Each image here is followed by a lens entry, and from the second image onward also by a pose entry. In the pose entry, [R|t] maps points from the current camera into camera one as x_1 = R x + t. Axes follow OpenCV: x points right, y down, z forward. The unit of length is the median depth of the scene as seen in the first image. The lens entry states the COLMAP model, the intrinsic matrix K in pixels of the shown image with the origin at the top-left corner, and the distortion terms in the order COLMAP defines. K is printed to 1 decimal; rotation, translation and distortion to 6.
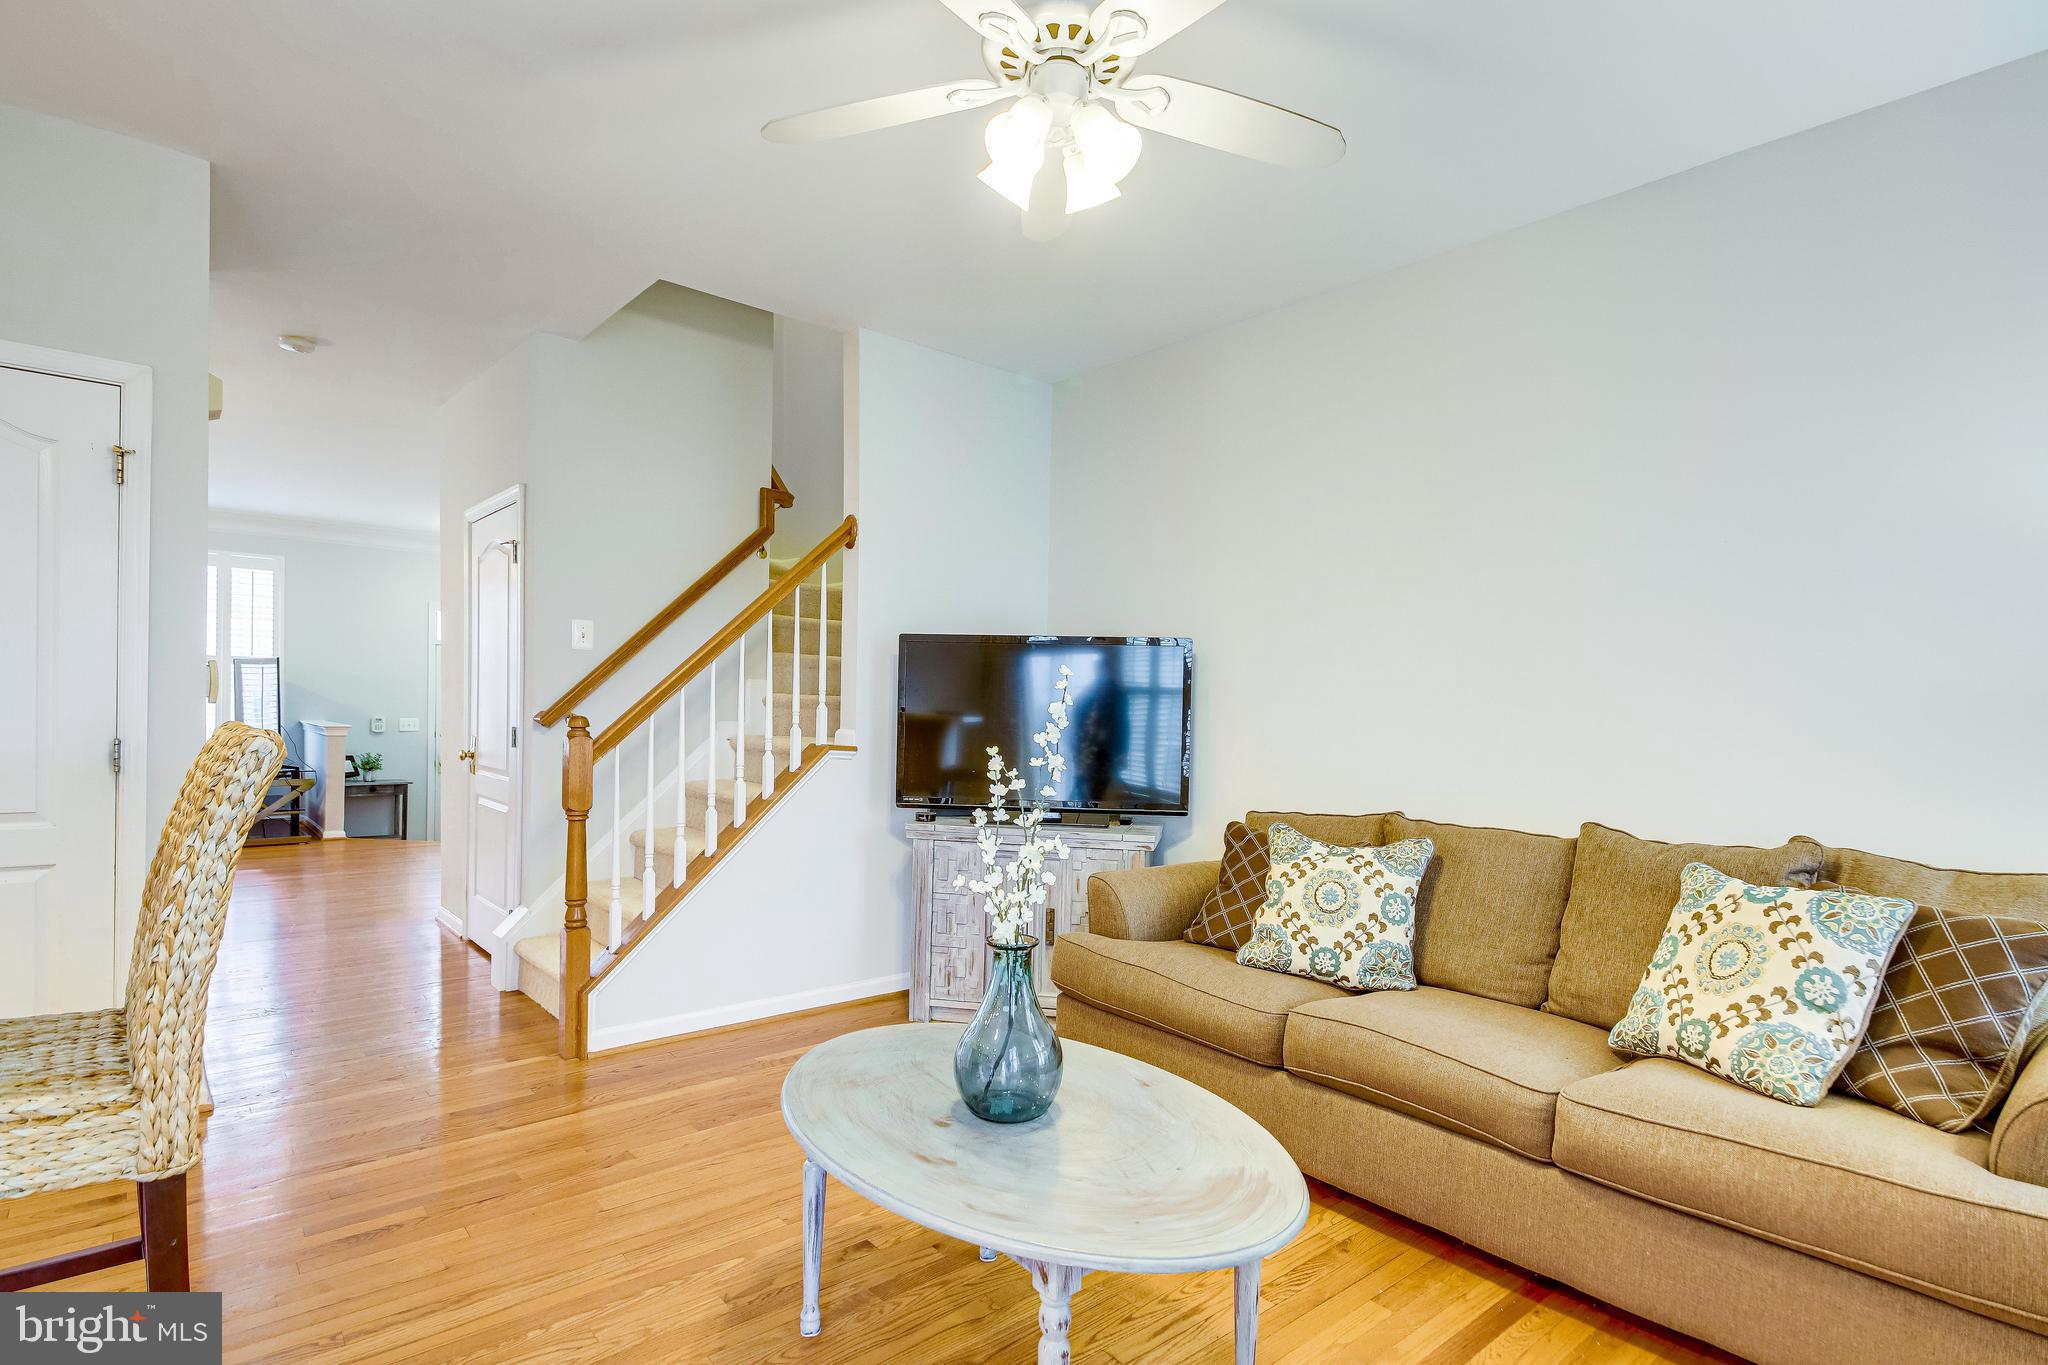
lens RADIAL K [[1014.2, 0, 1083.4], [0, 1014.2, 725.7], [0, 0, 1]] dist [-0.000533, -0.000120]
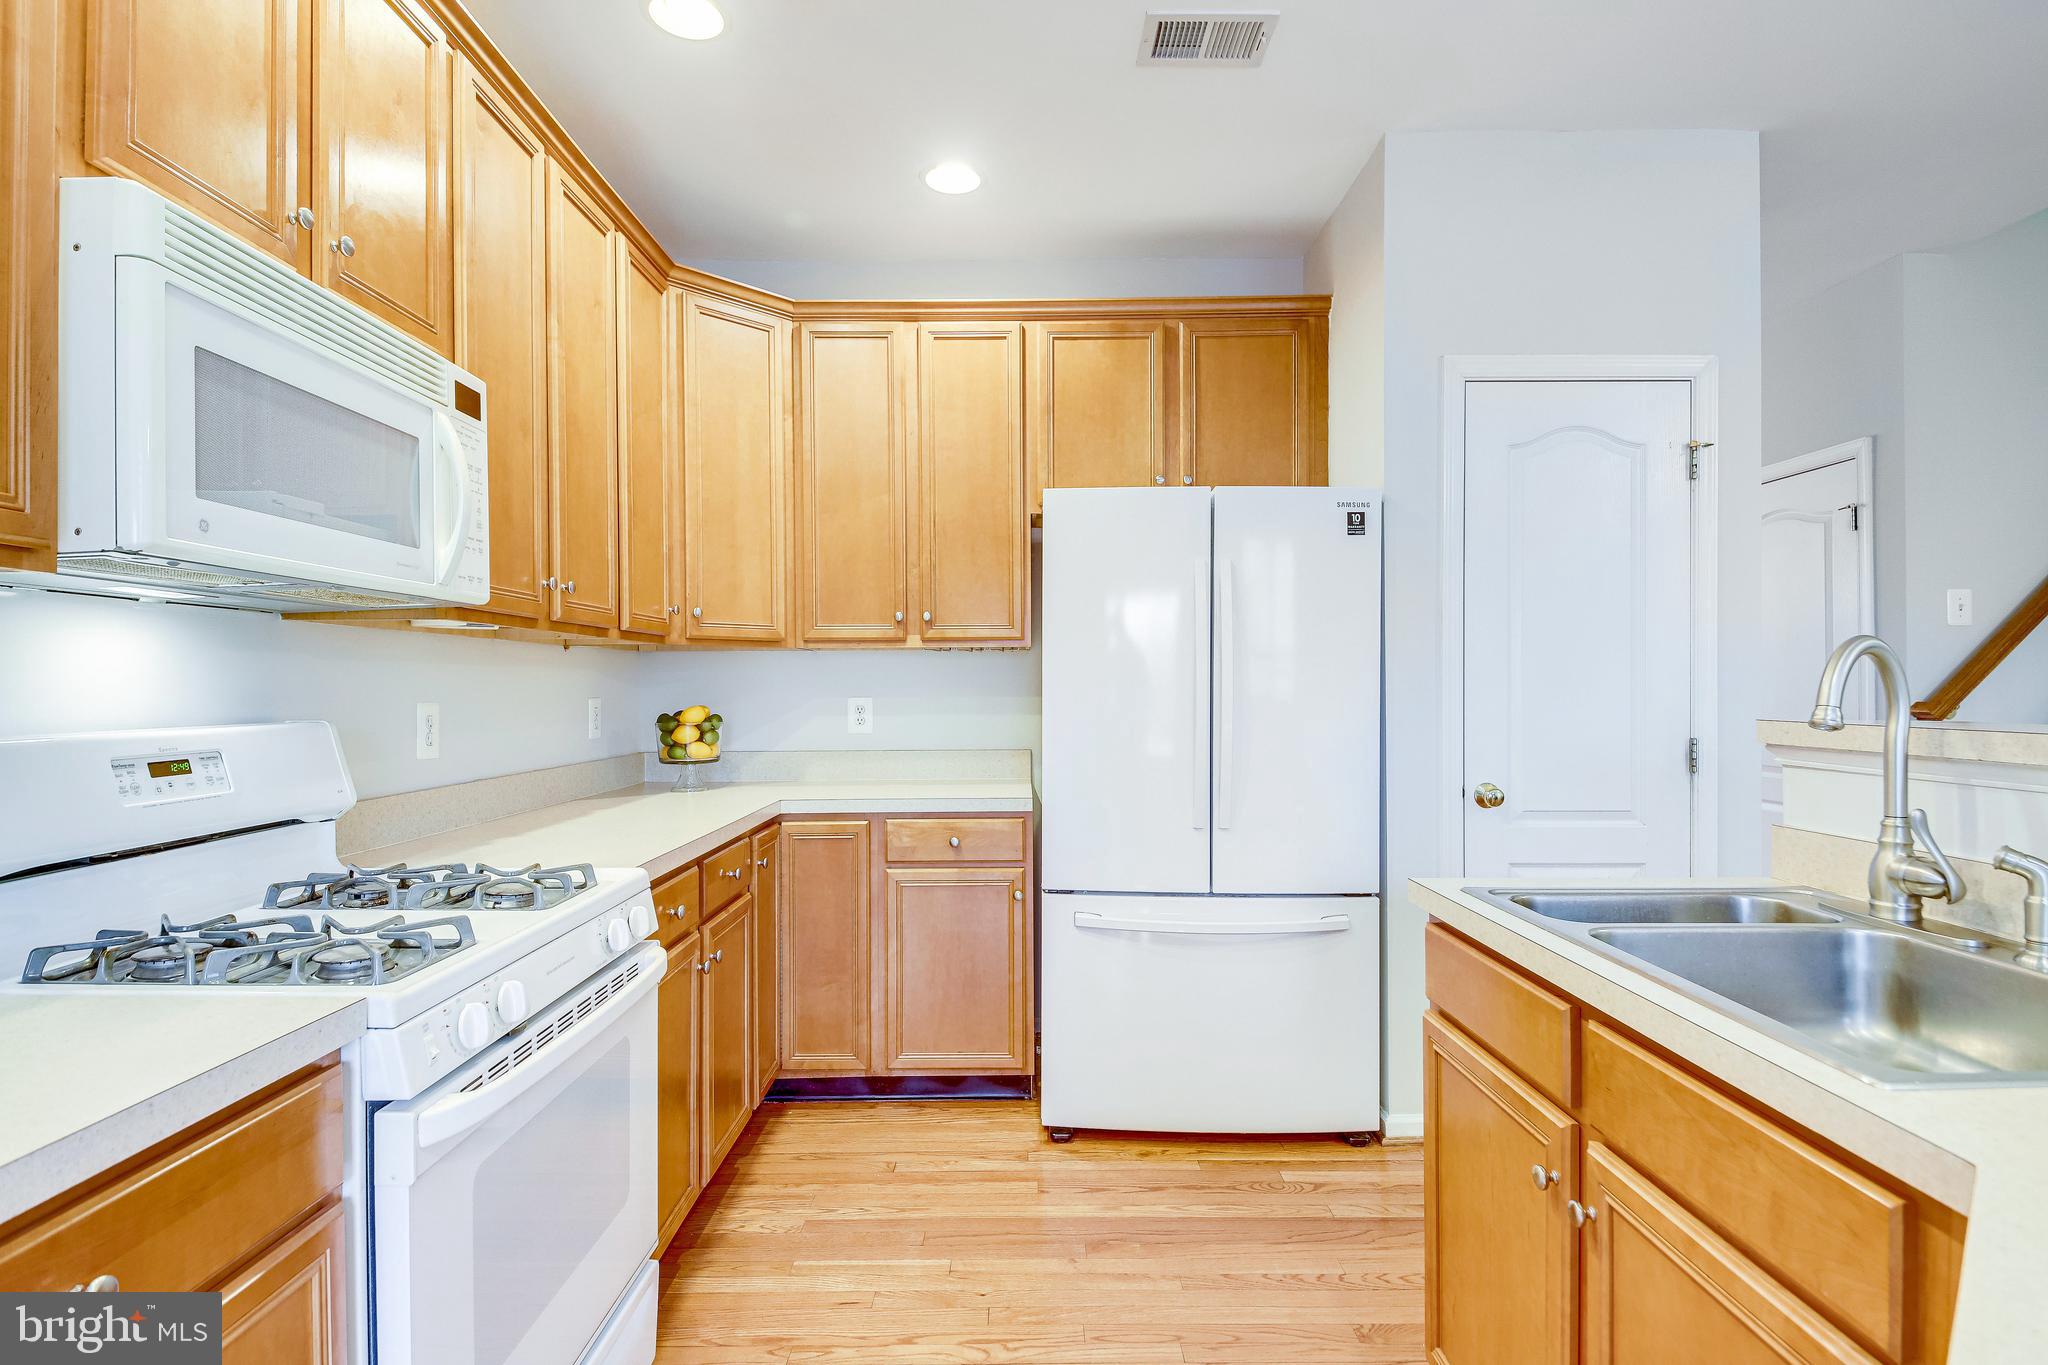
lens RADIAL K [[1020.2, 0, 1024.0], [0, 1020.2, 682.5], [0, 0, 1]] dist [0.001008, 0.000202]
pose [[0.731042, -0.027264, -0.681787, -0.726862], [0.008643, 0.999491, -0.030702, -0.015239], [0.682277, 0.016552, 0.730906, -0.163352]]
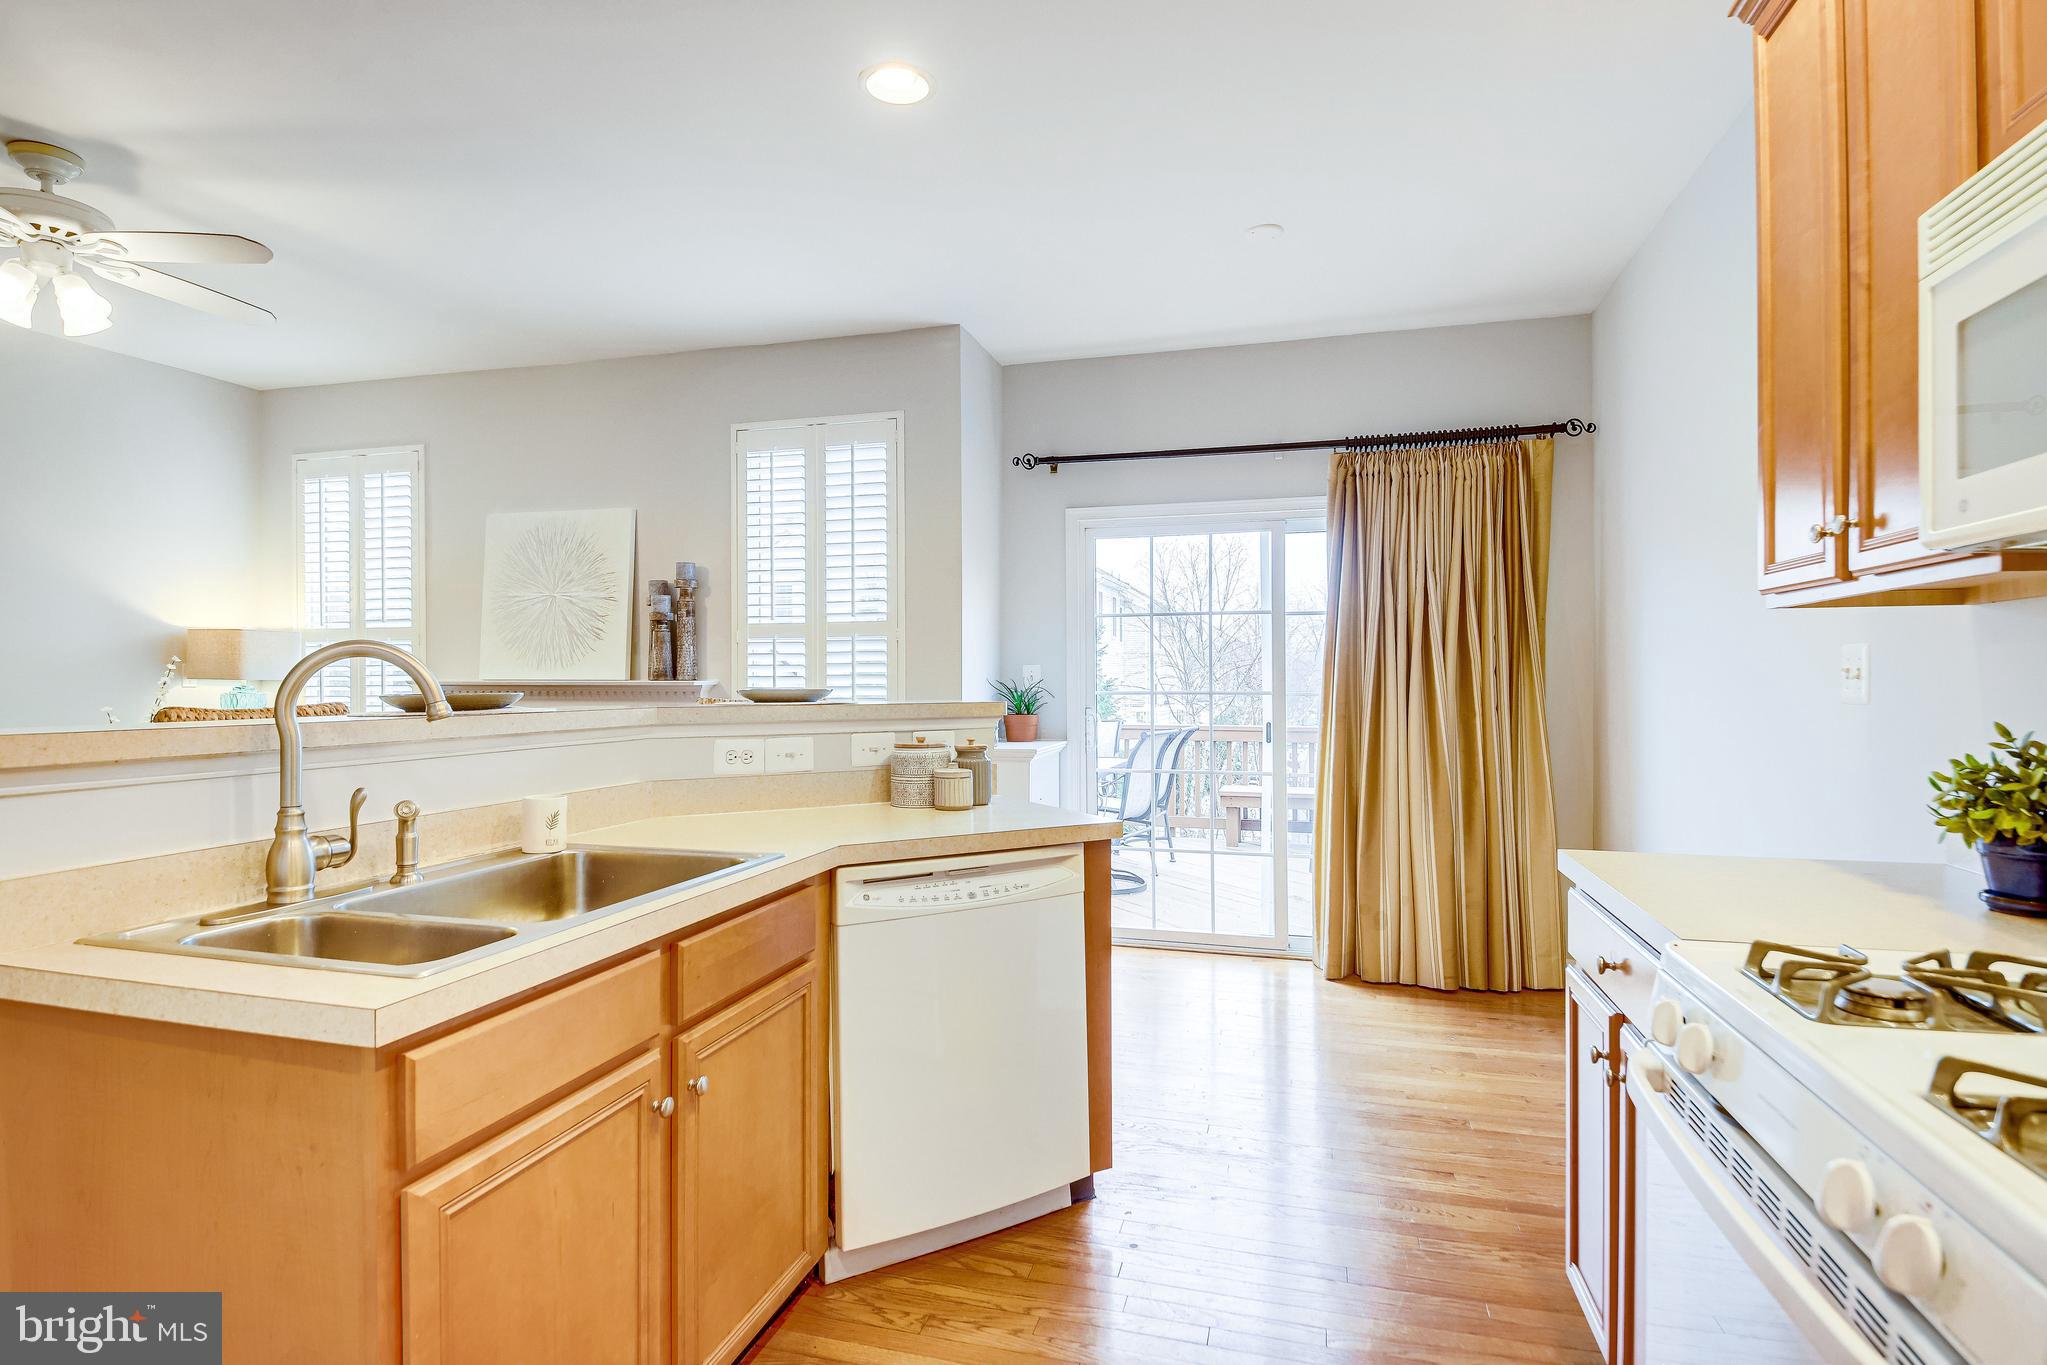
lens RADIAL K [[1044.1, 0, 1023.5], [0, 1044.1, 682.5], [0, 0, 1]] dist [0.021608, -0.000332]
pose [[-0.511308, -0.027664, 0.858952, -1.408633], [0.004862, 0.999373, 0.035080, -0.041583], [-0.859384, 0.022113, -0.510853, 0.427020]]
